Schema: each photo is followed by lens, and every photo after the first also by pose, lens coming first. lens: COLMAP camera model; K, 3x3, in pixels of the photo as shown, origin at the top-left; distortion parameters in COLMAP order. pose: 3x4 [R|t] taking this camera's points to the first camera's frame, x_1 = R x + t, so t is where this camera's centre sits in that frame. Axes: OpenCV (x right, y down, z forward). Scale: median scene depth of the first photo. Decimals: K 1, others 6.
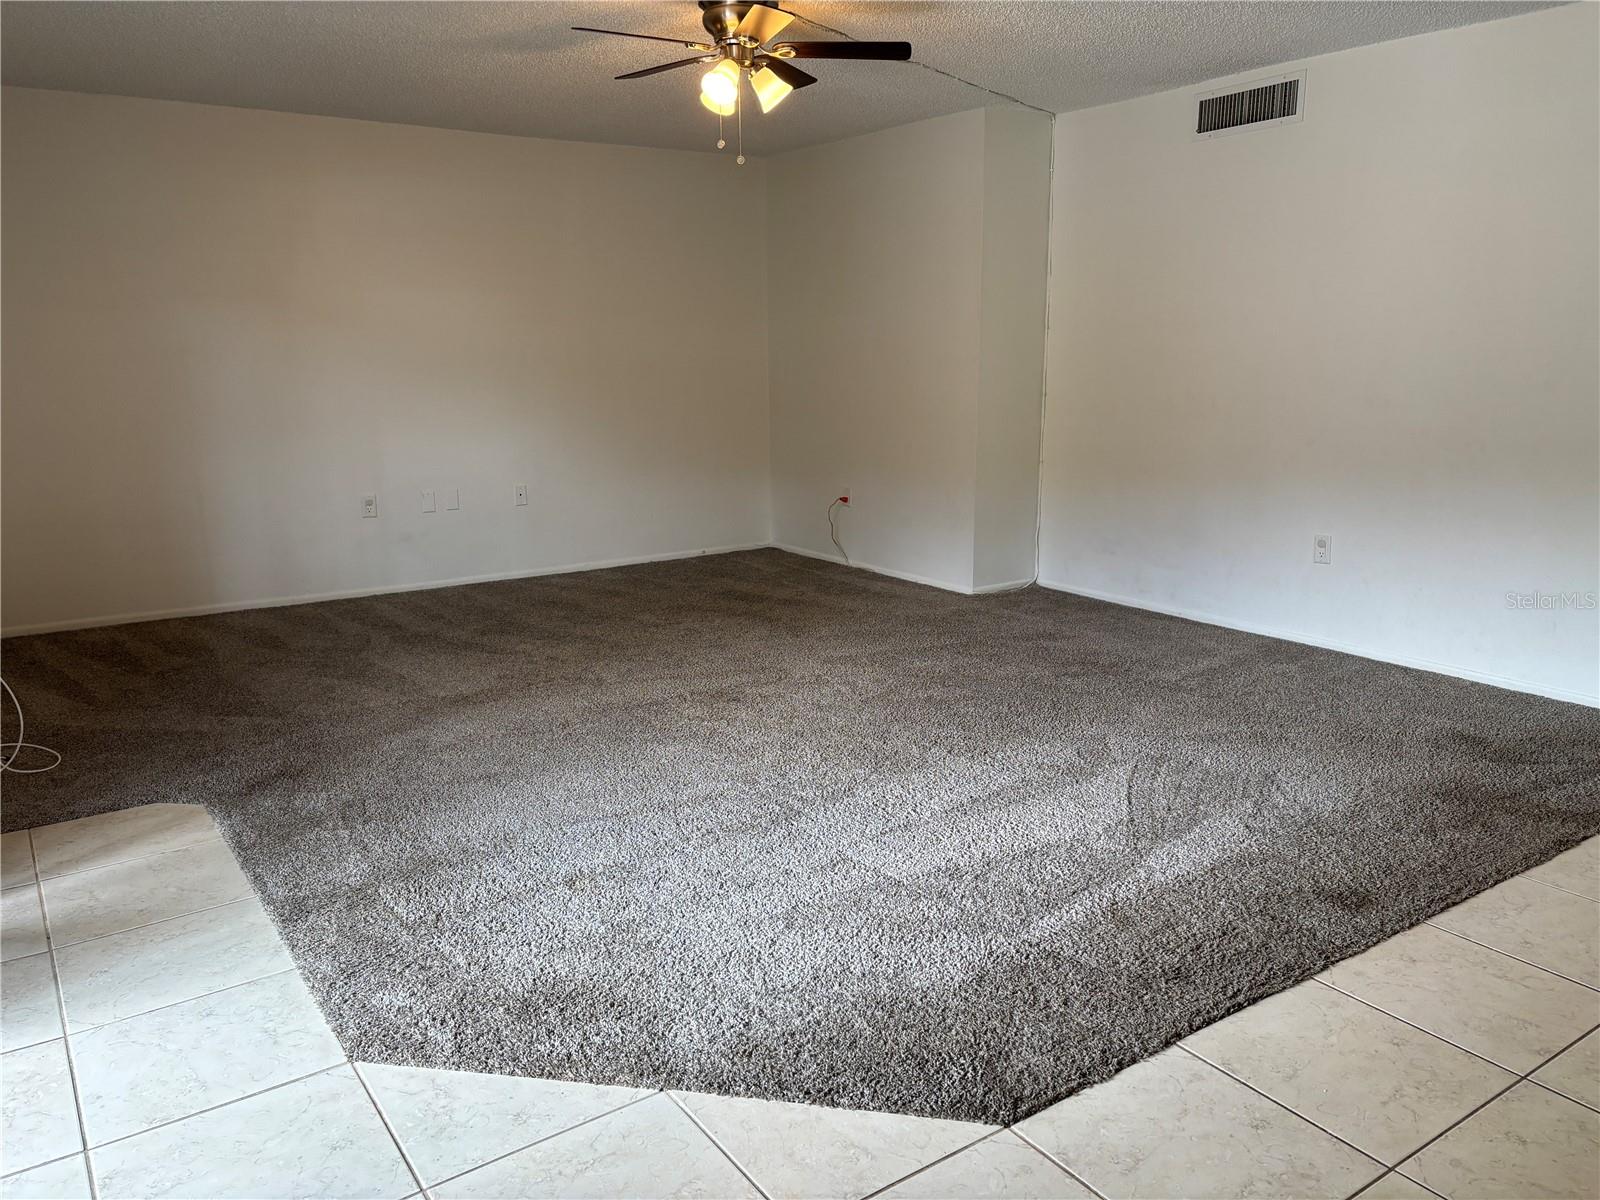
lens RADIAL K [[1211.9, 0, 794.1], [0, 1211.9, 595.0], [0, 0, 1]] dist [0.059603, -0.065697]
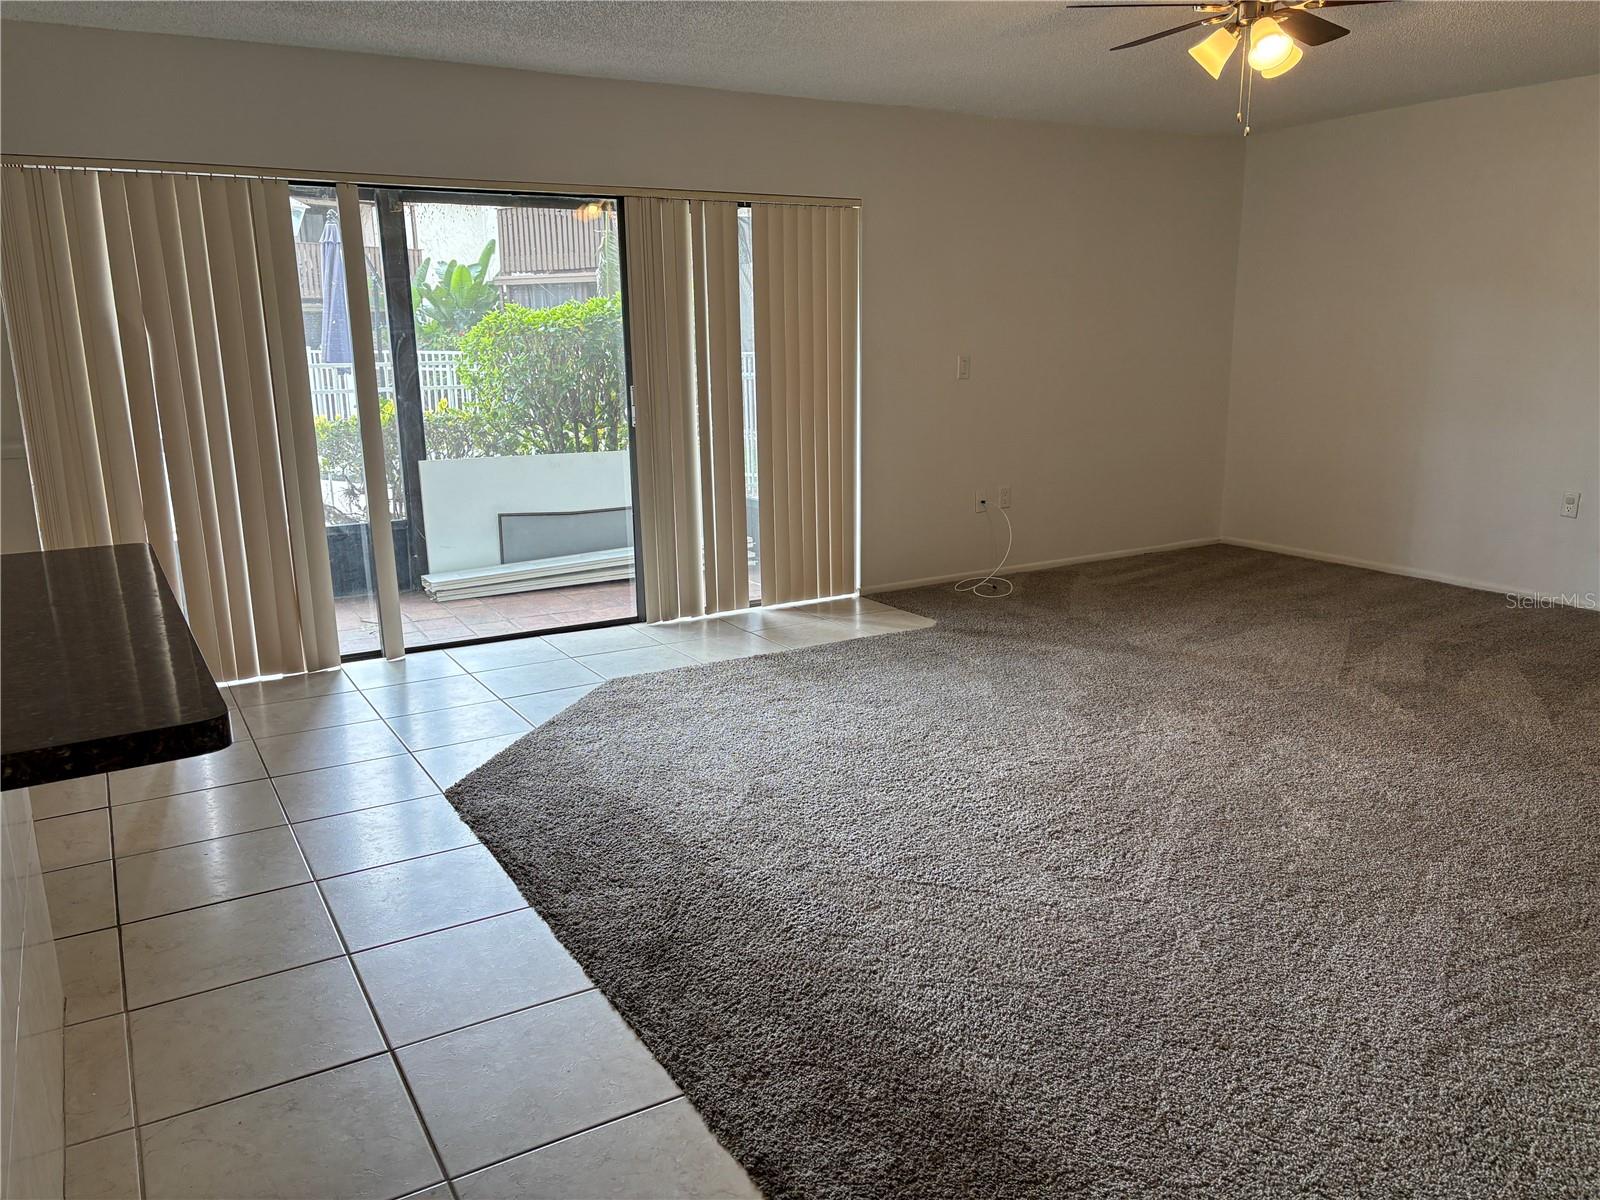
lens RADIAL K [[1211.9, 0, 791.9], [0, 1211.9, 597.4], [0, 0, 1]] dist [0.059603, -0.065697]
pose [[-0.080272, 0.216169, -0.973050, 1.070069], [-0.191531, 0.954664, 0.227885, -0.191816], [0.978198, 0.204663, -0.035230, 0.910207]]
